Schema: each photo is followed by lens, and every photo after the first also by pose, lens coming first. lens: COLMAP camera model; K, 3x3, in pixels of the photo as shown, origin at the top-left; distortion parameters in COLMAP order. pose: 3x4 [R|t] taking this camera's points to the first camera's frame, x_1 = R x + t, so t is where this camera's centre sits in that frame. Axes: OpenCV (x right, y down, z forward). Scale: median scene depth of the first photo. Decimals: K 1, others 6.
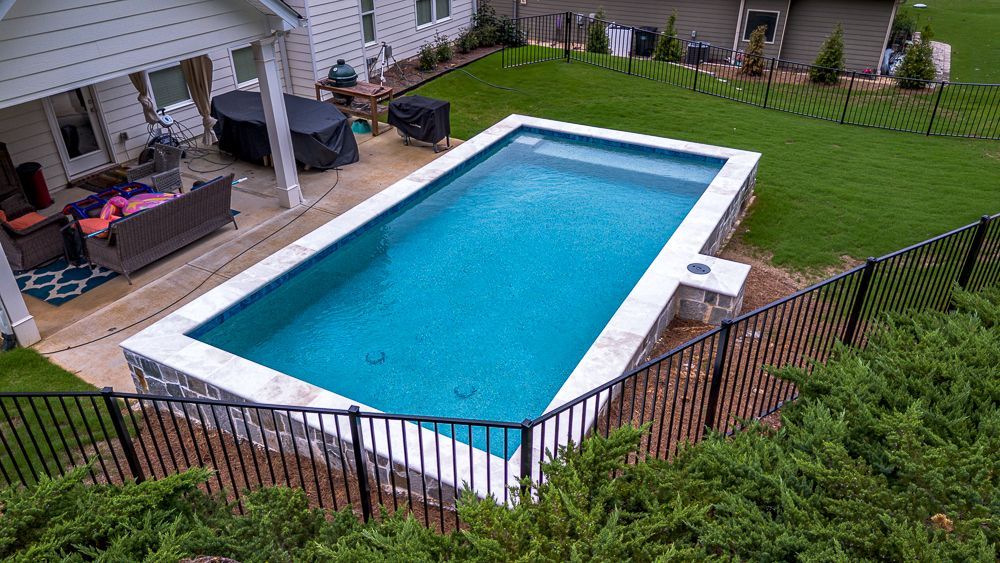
lens RADIAL K [[710.3, 0, 505.0], [0, 710.3, 276.8], [0, 0, 1]] dist [0.062817, -0.060859]
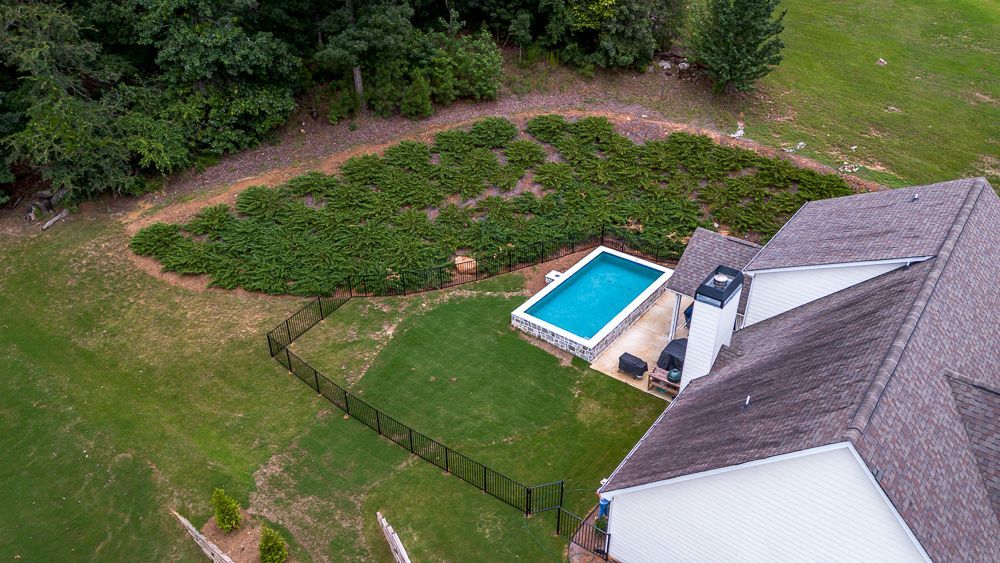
lens RADIAL K [[710.3, 0, 495.6], [0, 710.3, 275.6], [0, 0, 1]] dist [0.062817, -0.060859]
pose [[-0.984889, -0.079744, 0.153738, -0.023958], [0.100251, 0.461346, 0.881538, -3.025864], [-0.141224, 0.883629, -0.446380, 2.314535]]
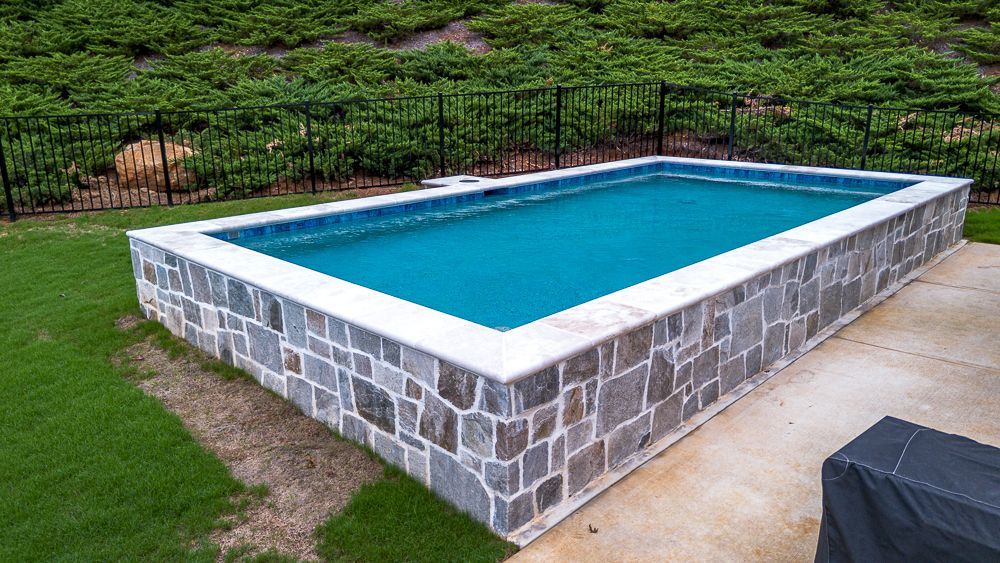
lens RADIAL K [[710.3, 0, 493.8], [0, 710.3, 280.2], [0, 0, 1]] dist [0.062817, -0.060859]
pose [[-0.959987, -0.066683, 0.271990, -0.057024], [0.151188, 0.694129, 0.703795, -0.509821], [-0.235727, 0.716755, -0.656273, 1.383414]]
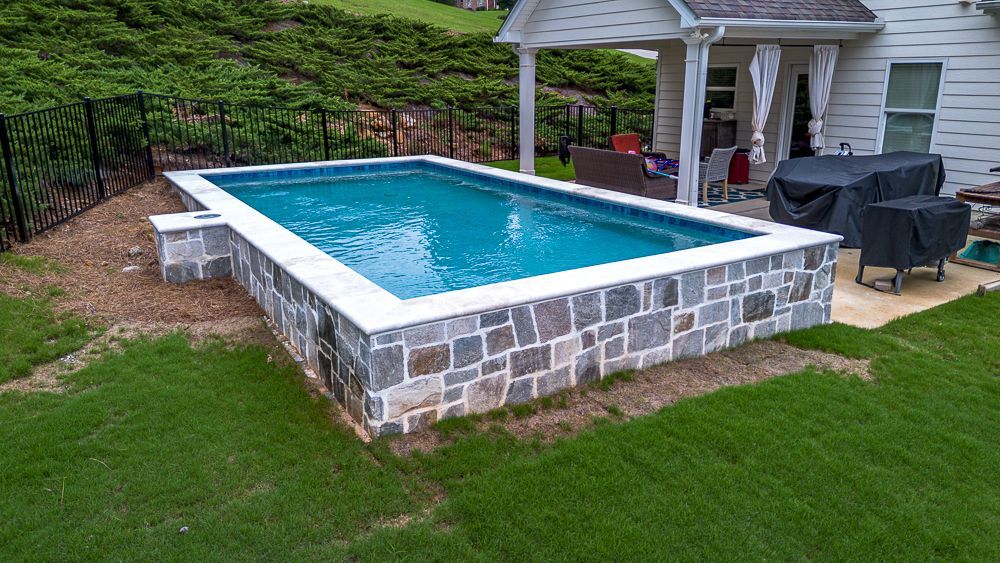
lens RADIAL K [[710.3, 0, 496.5], [0, 710.3, 282.3], [0, 0, 1]] dist [0.062817, -0.060859]
pose [[-0.502697, 0.248310, -0.828033, 0.652530], [-0.433497, 0.756309, 0.489977, -0.416657], [0.747914, 0.605260, -0.272553, 1.192856]]
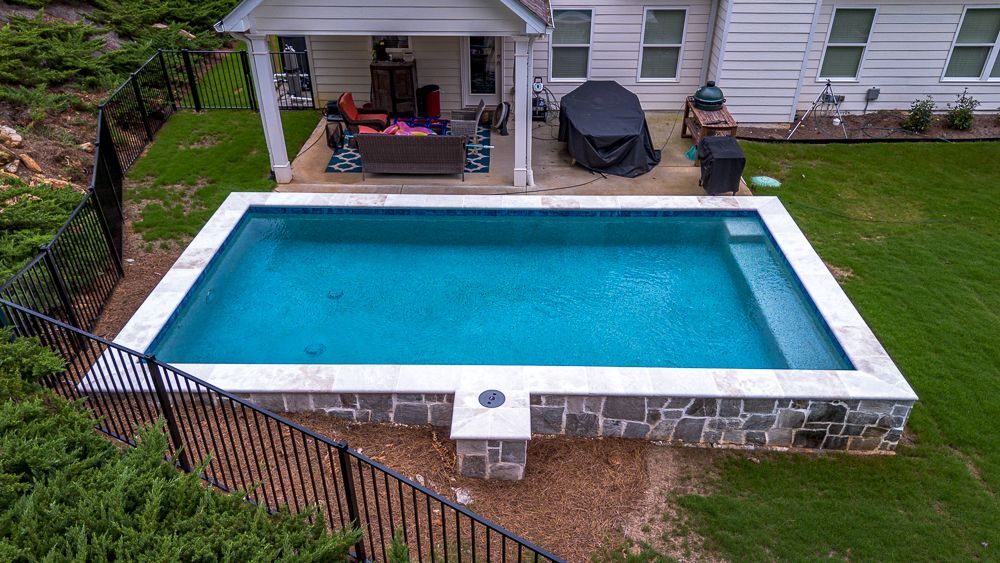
lens RADIAL K [[710.3, 0, 505.6], [0, 710.3, 279.8], [0, 0, 1]] dist [0.062817, -0.060859]
pose [[0.459117, 0.476613, -0.749701, 0.641368], [-0.451673, 0.851921, 0.264993, -0.274552], [0.764985, 0.216957, 0.606405, 0.357915]]
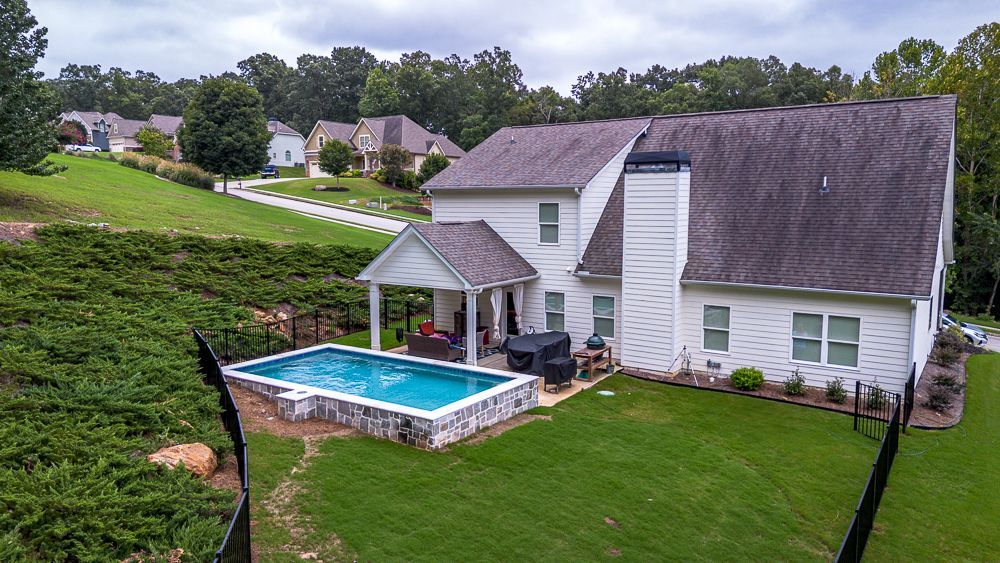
lens RADIAL K [[710.3, 0, 505.4], [0, 710.3, 280.8], [0, 0, 1]] dist [0.062817, -0.060859]
pose [[-0.097108, 0.115622, -0.988535, 1.756809], [-0.506032, 0.849534, 0.149074, -0.707642], [0.857031, 0.514707, -0.023988, 1.068551]]
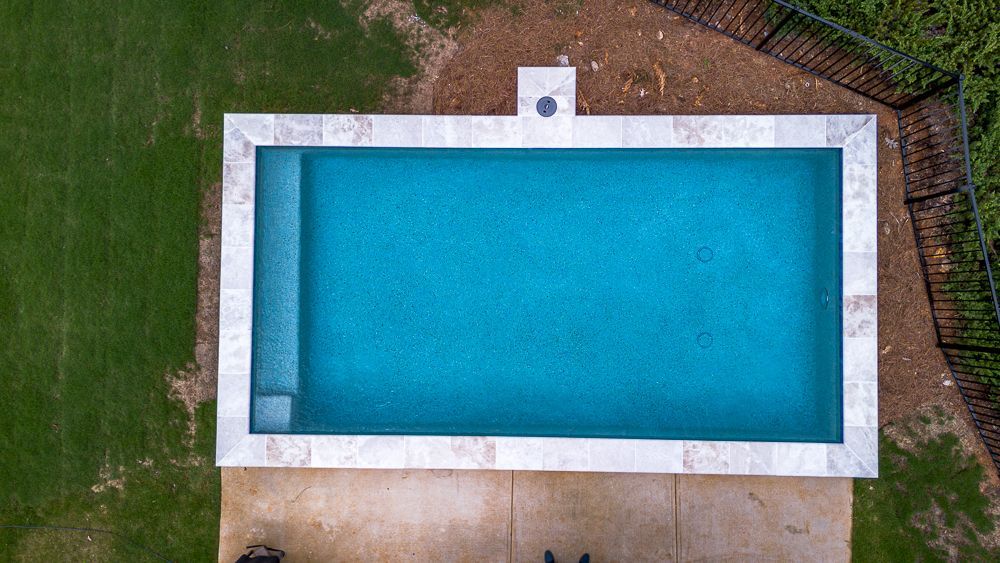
lens RADIAL K [[710.3, 0, 506.4], [0, 710.3, 281.5], [0, 0, 1]] dist [0.062817, -0.060859]
pose [[-0.466190, -0.884017, 0.034355, 0.018049], [0.466905, -0.212868, 0.858305, -0.793418], [-0.751443, 0.416174, 0.511989, 0.452322]]
